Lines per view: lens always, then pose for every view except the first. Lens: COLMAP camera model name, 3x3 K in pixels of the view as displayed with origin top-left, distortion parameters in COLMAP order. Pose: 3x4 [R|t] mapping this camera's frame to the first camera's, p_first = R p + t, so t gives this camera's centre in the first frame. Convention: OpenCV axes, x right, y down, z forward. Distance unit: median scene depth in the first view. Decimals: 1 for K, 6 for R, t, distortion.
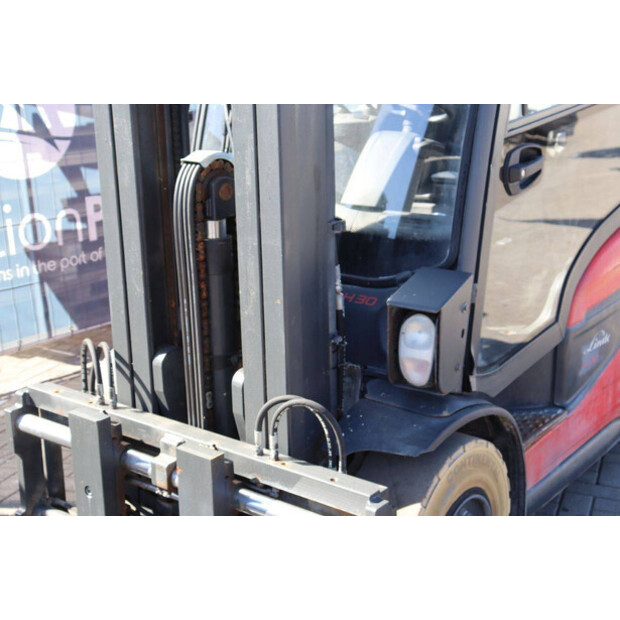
lens RADIAL K [[968.5, 0, 310.0], [0, 968.5, 310.0], [0, 0, 1]] dist [0.130305, 0.050264]
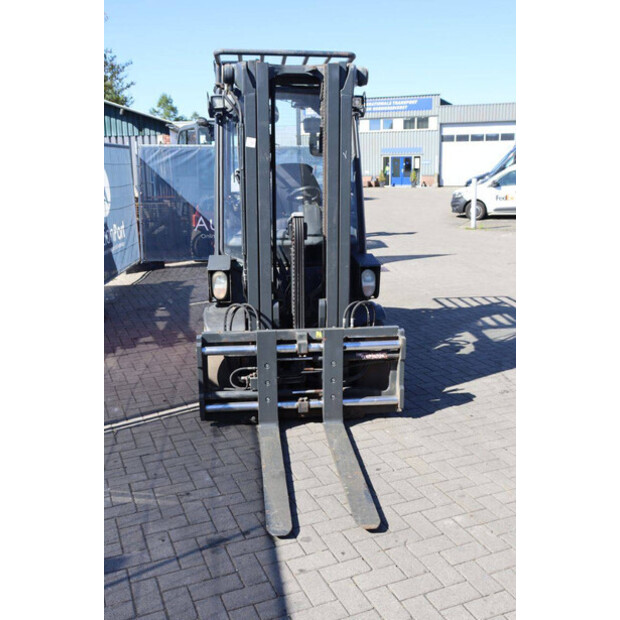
lens RADIAL K [[645.4, 0, 310.0], [0, 645.4, 310.0], [0, 0, 1]] dist [-0.103084, 0.236633]
pose [[0.716171, -0.144401, 0.682823, -1.130163], [0.179772, 0.983516, 0.019439, 0.047524], [-0.674375, 0.108831, 0.730325, -0.160015]]
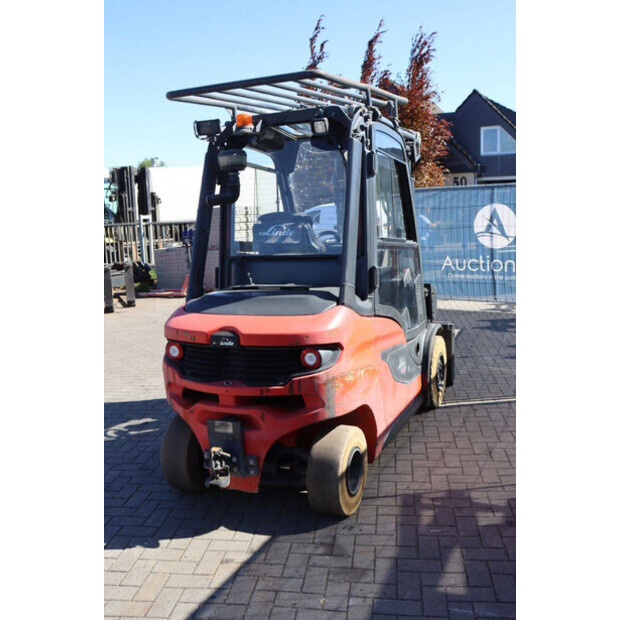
lens RADIAL K [[616.7, 0, 310.0], [0, 616.7, 310.0], [0, 0, 1]] dist [-0.064764, 0.018614]
pose [[-0.969628, 0.095455, -0.225188, 0.578812], [-0.006643, 0.910080, 0.414379, -0.780541], [0.244494, 0.403289, -0.881805, 2.729539]]
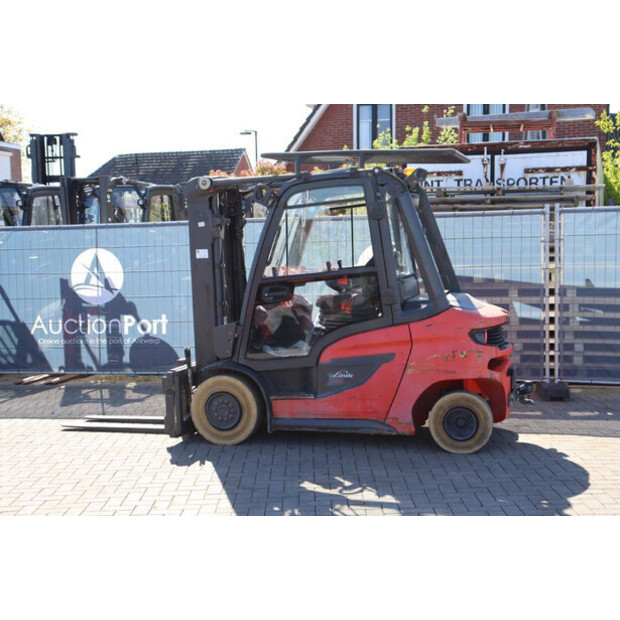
lens RADIAL K [[910.6, 0, 310.0], [0, 910.6, 310.0], [0, 0, 1]] dist [0.092121, 0.054081]
pose [[0.371589, 0.078209, -0.925097, 2.830463], [-0.231486, 0.972779, -0.010742, -0.096981], [0.899075, 0.218139, 0.379578, 0.080130]]
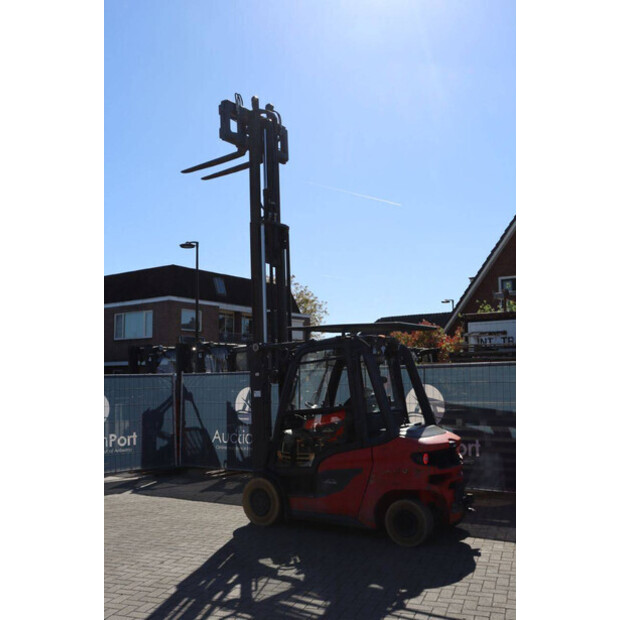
lens RADIAL K [[645.4, 0, 310.0], [0, 645.4, 310.0], [0, 0, 1]] dist [-0.103084, 0.236633]
pose [[0.028227, -0.092672, -0.995297, 3.112884], [-0.248187, 0.963865, -0.096784, -0.373530], [0.968301, 0.249752, 0.004207, 0.967051]]
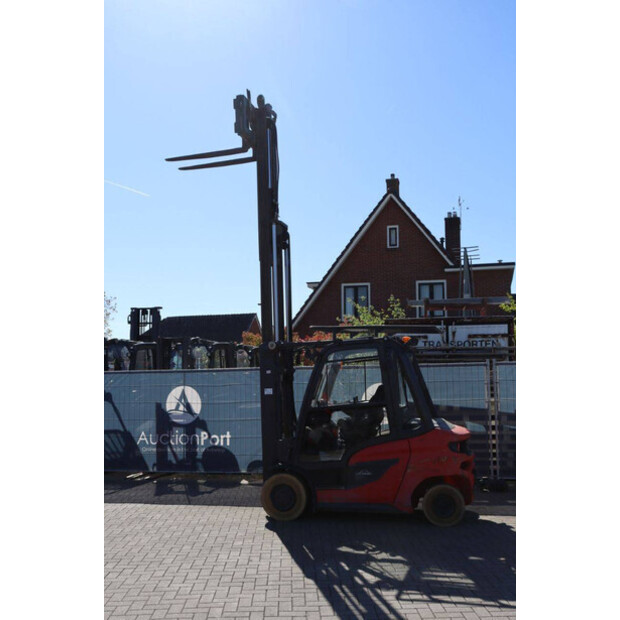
lens RADIAL K [[665.9, 0, 310.0], [0, 665.9, 310.0], [0, 0, 1]] dist [-0.042045, 0.044277]
pose [[0.391551, -0.083280, -0.916380, 3.061823], [-0.236386, 0.953368, -0.187644, -0.040307], [0.889275, 0.290092, 0.353606, -0.239793]]
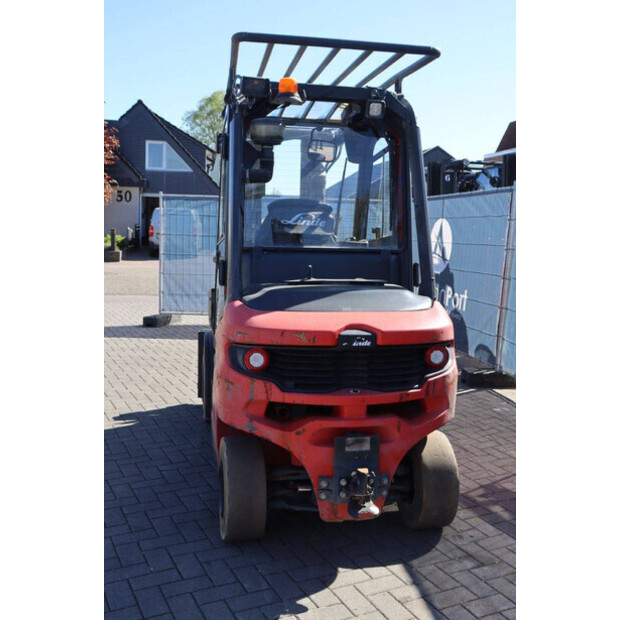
lens RADIAL K [[654.3, 0, 310.0], [0, 654.3, 310.0], [0, 0, 1]] dist [-0.077030, 0.152647]
pose [[-0.677596, 0.089567, -0.729960, 1.288844], [-0.212295, 0.926481, 0.310747, -0.595618], [0.704127, 0.365528, -0.608765, 2.246792]]
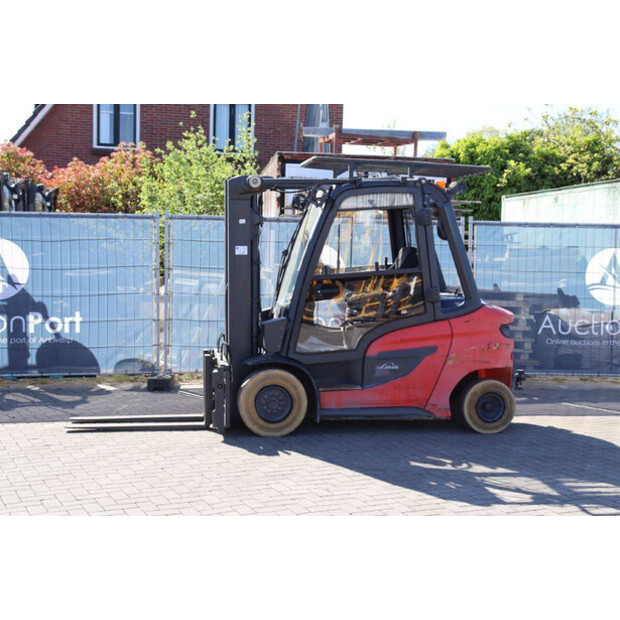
lens RADIAL K [[968.5, 0, 310.0], [0, 968.5, 310.0], [0, 0, 1]] dist [0.130305, 0.050264]
pose [[0.722637, 0.077942, -0.686819, 2.328225], [-0.213281, 0.970283, -0.114294, 0.275729], [0.657501, 0.229078, 0.717785, -1.226413]]
